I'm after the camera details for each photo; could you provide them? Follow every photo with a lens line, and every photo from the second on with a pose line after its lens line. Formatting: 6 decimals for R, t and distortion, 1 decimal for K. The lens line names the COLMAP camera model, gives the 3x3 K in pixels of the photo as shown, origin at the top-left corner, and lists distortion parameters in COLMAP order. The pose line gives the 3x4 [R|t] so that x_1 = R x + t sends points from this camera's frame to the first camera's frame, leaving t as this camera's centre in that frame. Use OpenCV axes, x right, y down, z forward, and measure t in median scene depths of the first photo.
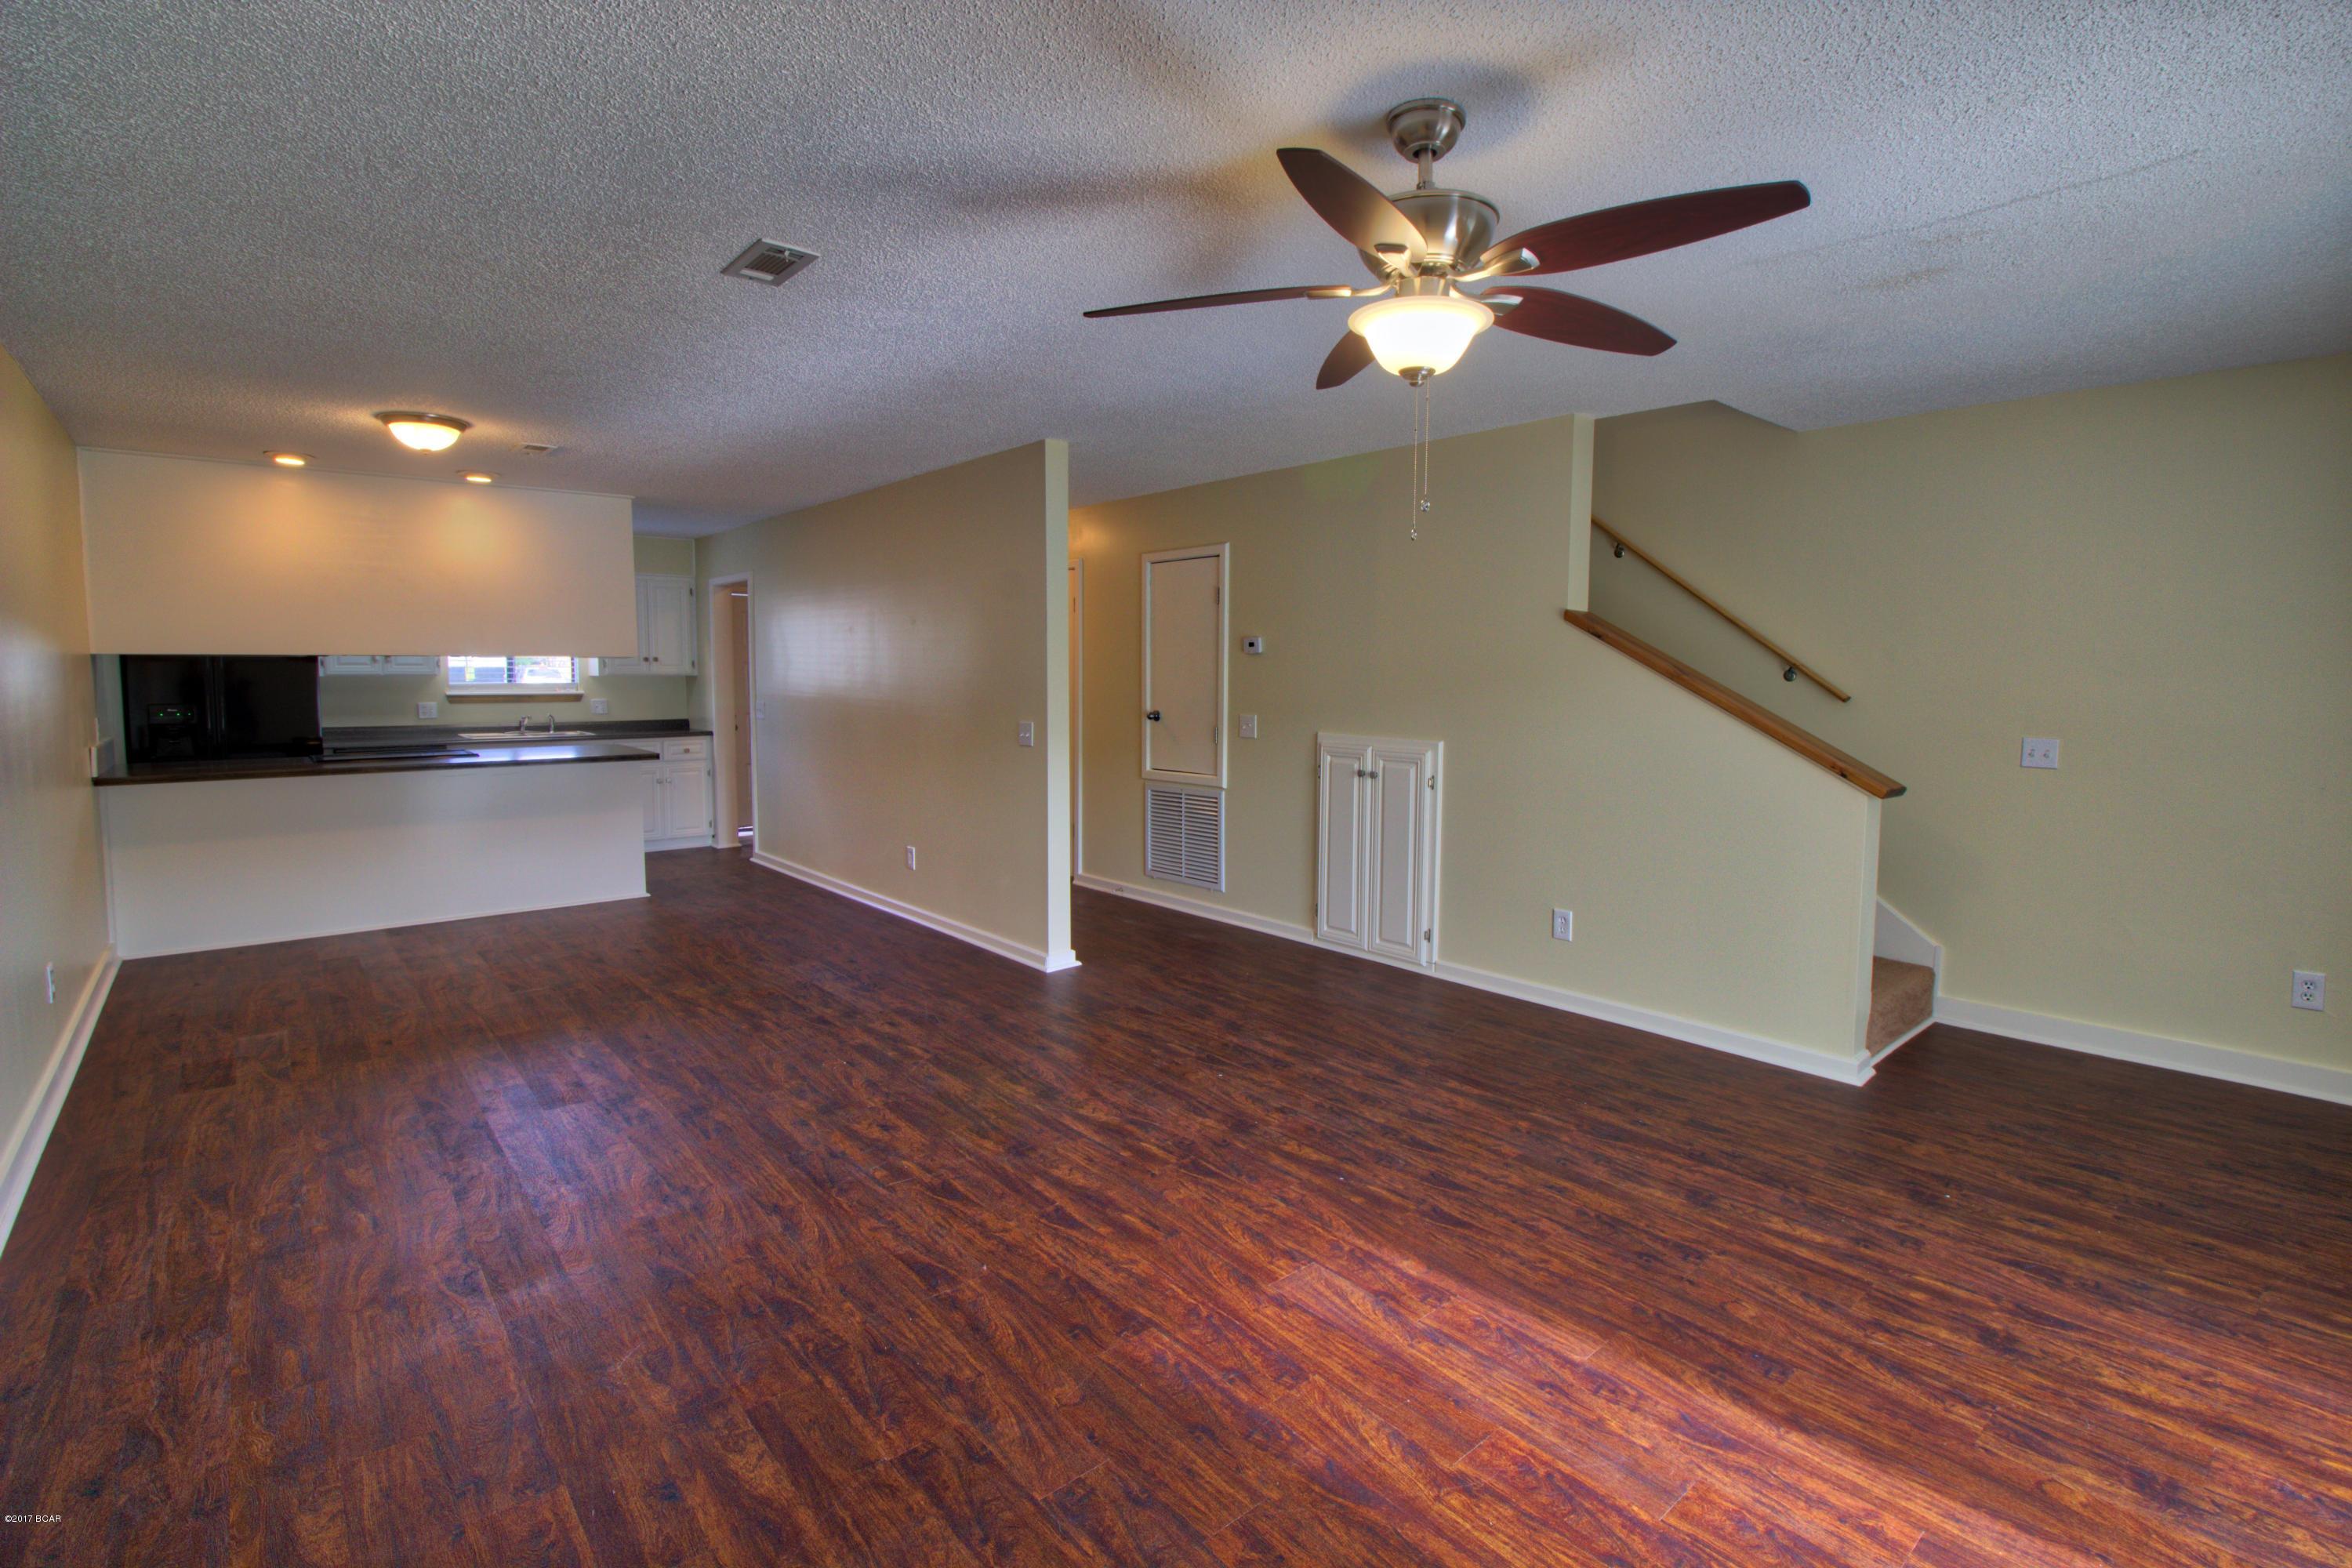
lens RADIAL K [[1089.0, 0, 1171.0], [0, 1089.0, 740.9], [0, 0, 1]] dist [-0.007572, -0.008301]
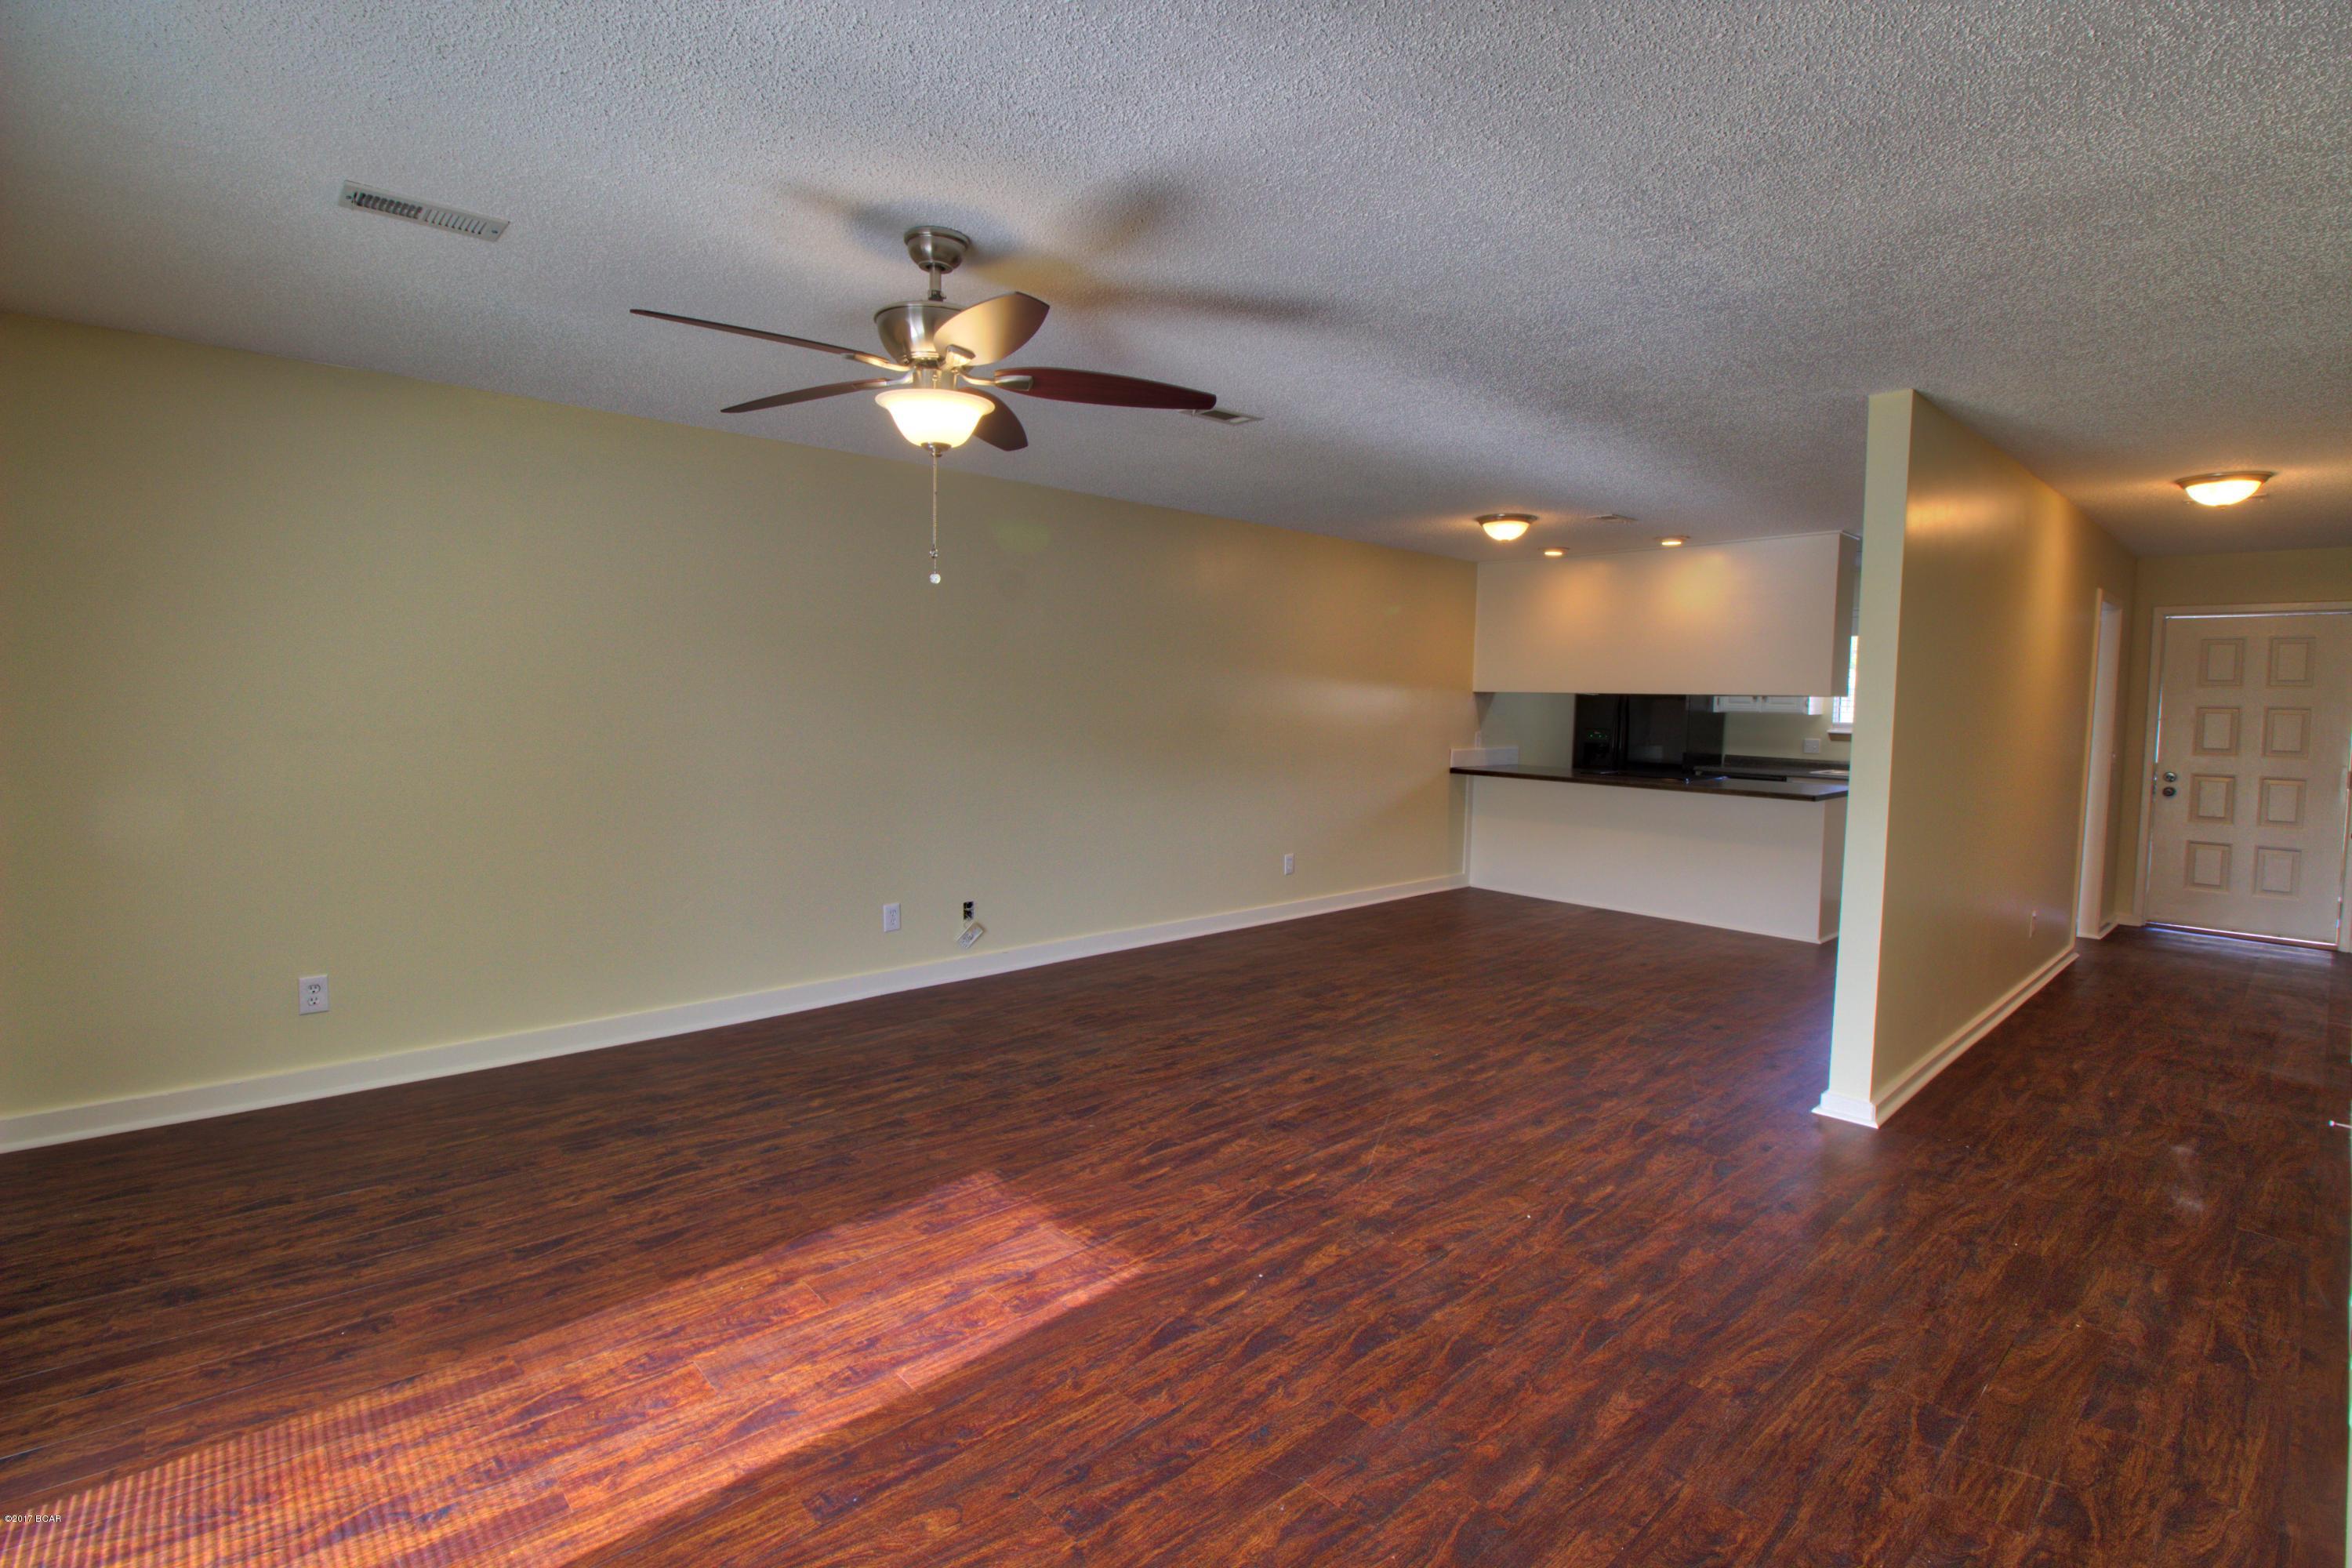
lens RADIAL K [[1089.0, 0, 1188.4], [0, 1089.0, 771.5], [0, 0, 1]] dist [-0.007572, -0.008301]
pose [[0.038778, 0.070192, -0.996780, 1.116270], [-0.087462, 0.993940, 0.066589, -0.061846], [0.995413, 0.084598, 0.044682, 0.967438]]
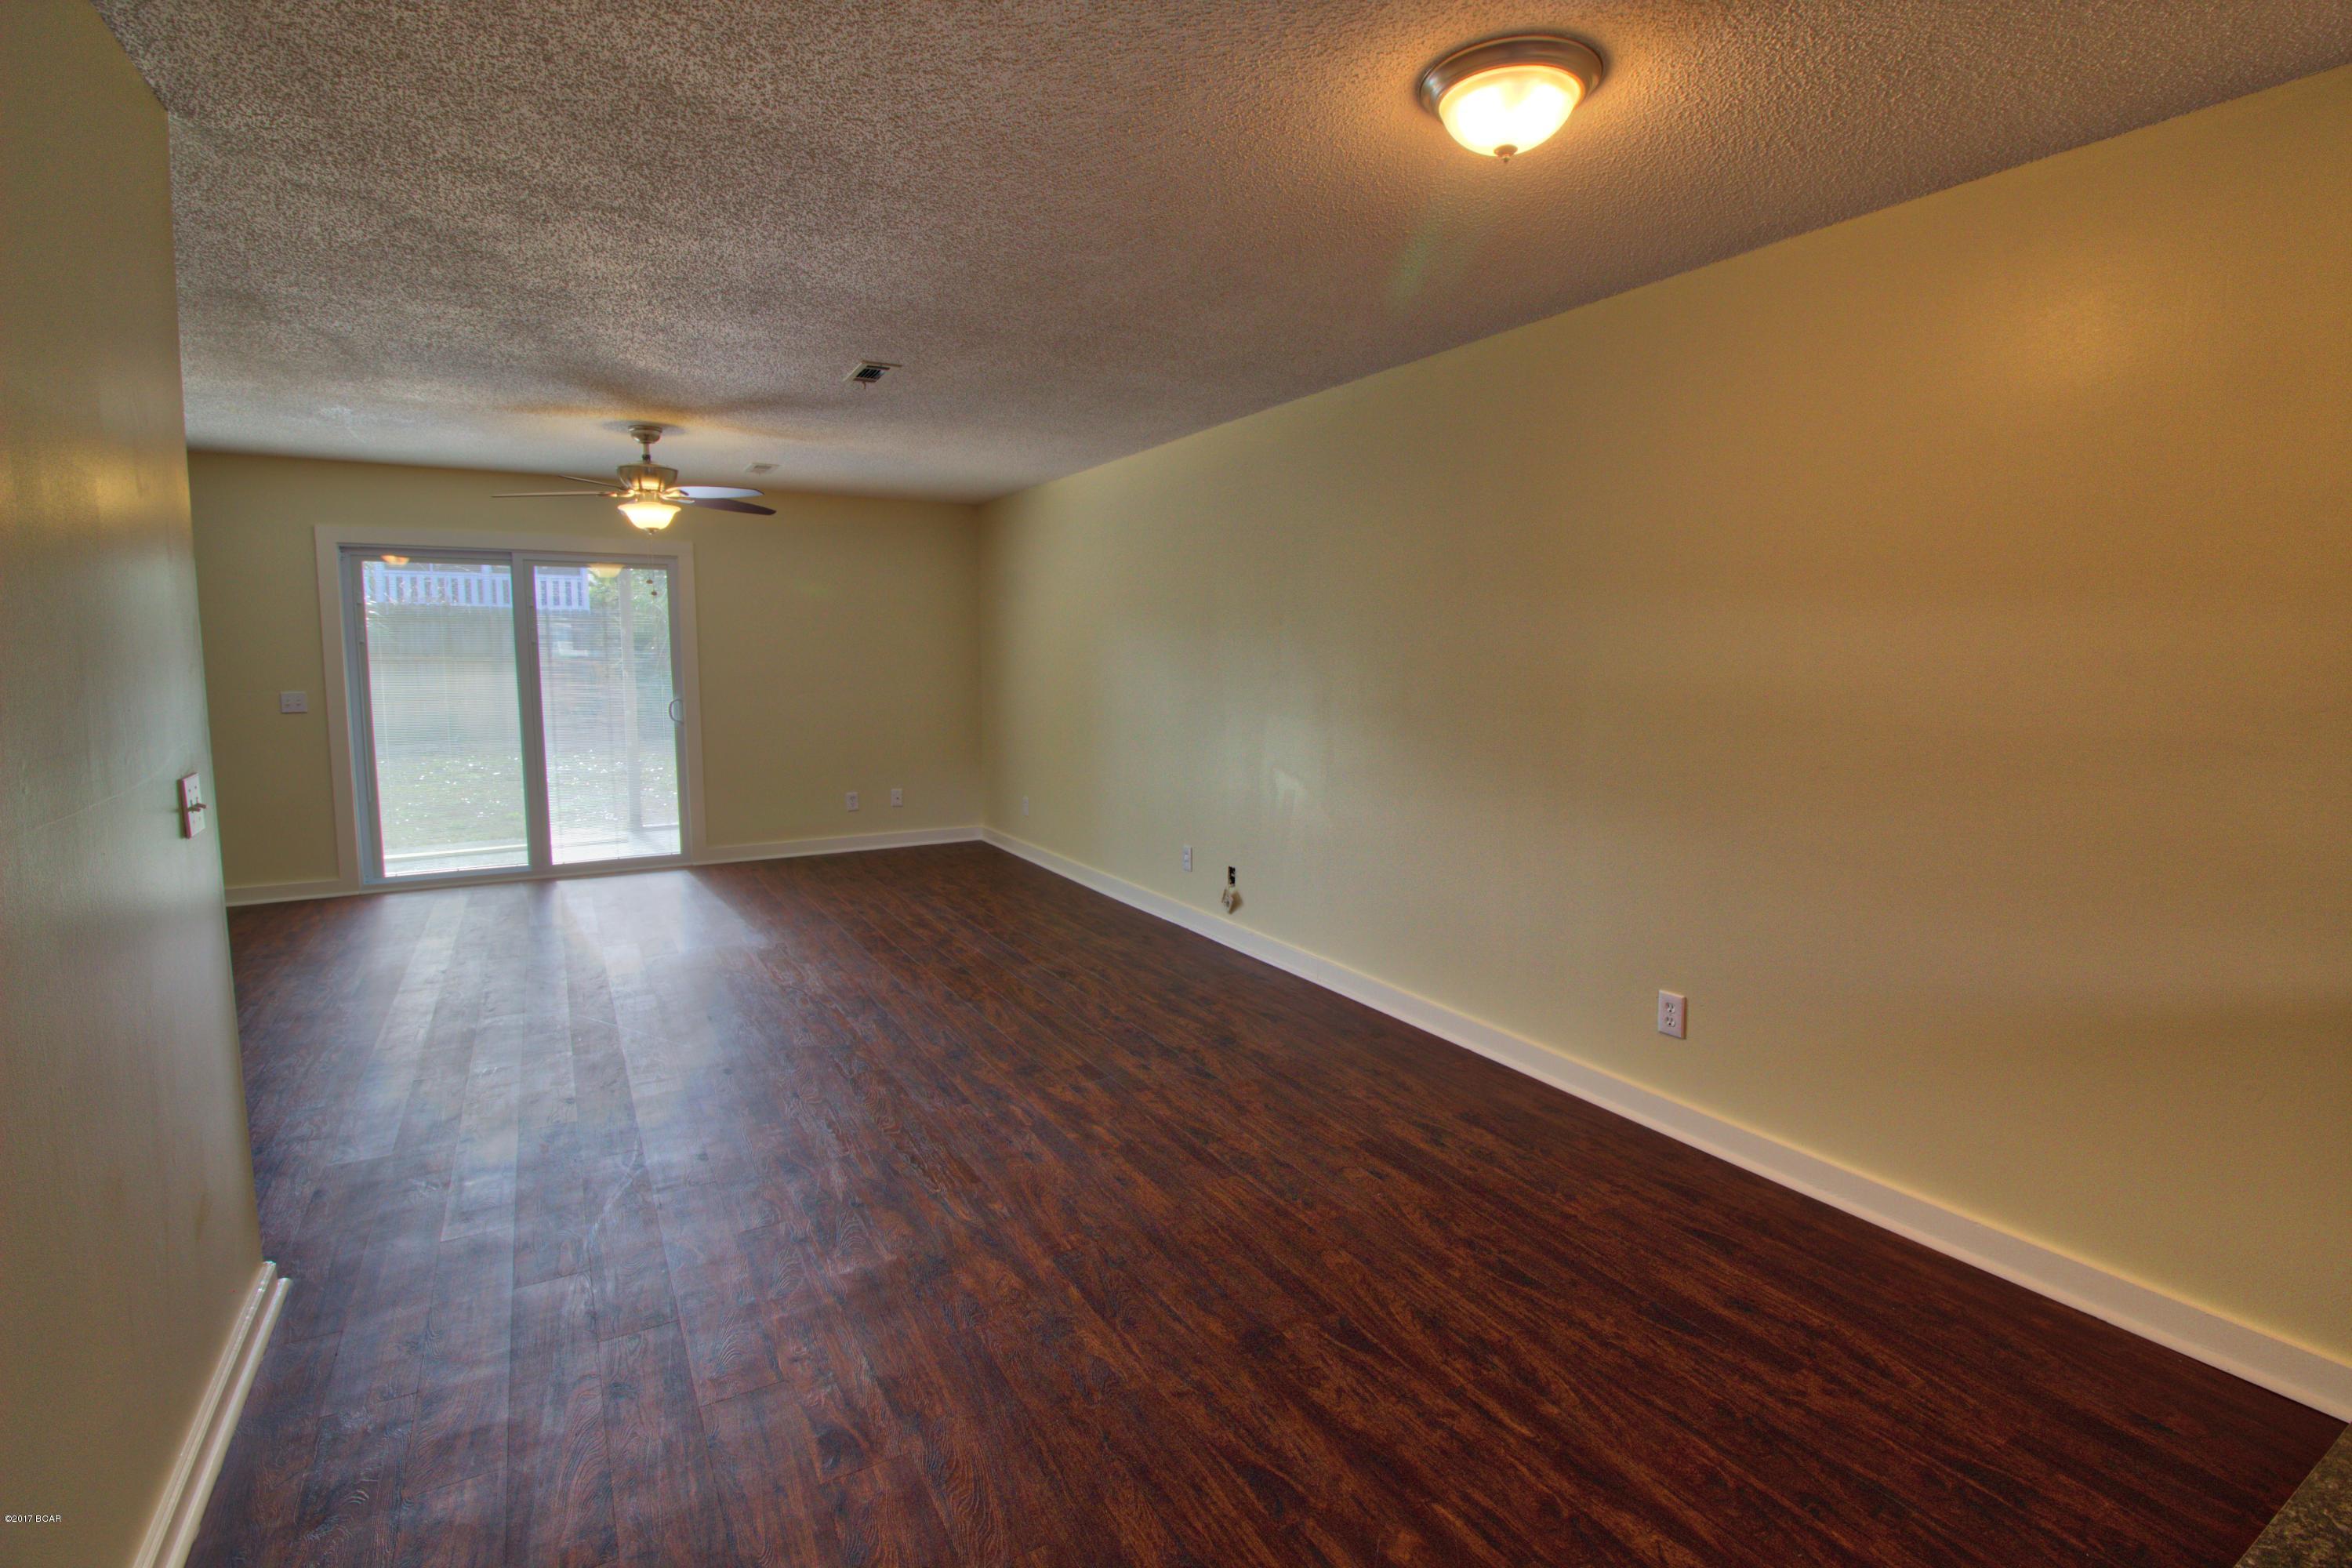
lens RADIAL K [[1089.0, 0, 1197.4], [0, 1089.0, 772.9], [0, 0, 1]] dist [-0.007572, -0.008301]
pose [[-0.986581, -0.024293, 0.161454, -1.078638], [0.004741, 0.984190, 0.177055, -0.166618], [-0.163203, 0.175445, -0.970868, 2.521144]]
